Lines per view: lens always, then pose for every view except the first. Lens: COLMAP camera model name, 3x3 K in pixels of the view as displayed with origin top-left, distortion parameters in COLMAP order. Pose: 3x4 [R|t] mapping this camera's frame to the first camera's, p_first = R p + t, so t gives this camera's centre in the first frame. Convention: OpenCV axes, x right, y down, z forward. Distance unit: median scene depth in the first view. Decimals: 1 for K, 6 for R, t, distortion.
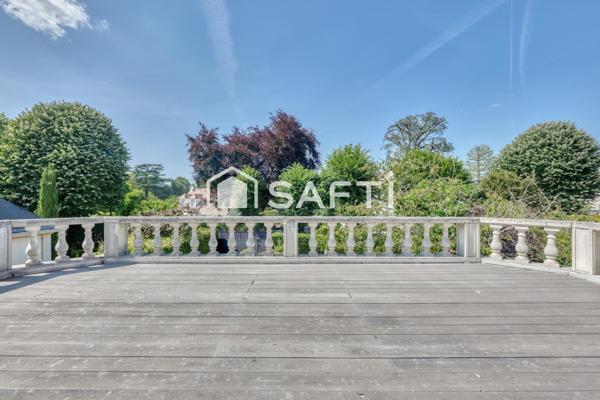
lens RADIAL K [[242.1, 0, 300.0], [0, 242.1, 207.1], [0, 0, 1]] dist [-0.001277, -0.000138]
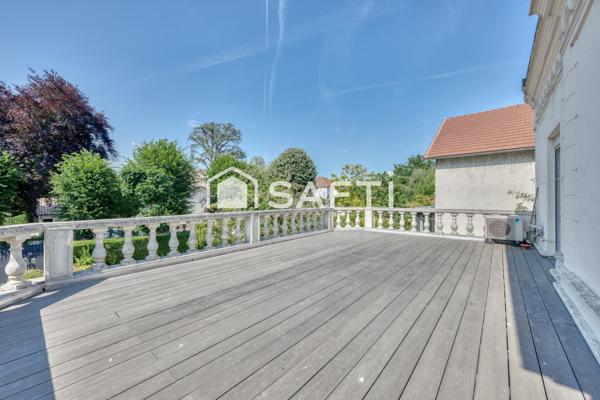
lens RADIAL K [[237.7, 0, 300.0], [0, 237.7, 200.0], [0, 0, 1]] dist [-0.000019, -0.000014]
pose [[0.640214, -0.007865, 0.768156, -0.144631], [0.023874, 0.999668, -0.009662, 0.000367], [-0.767825, 0.024524, 0.640190, 0.002842]]
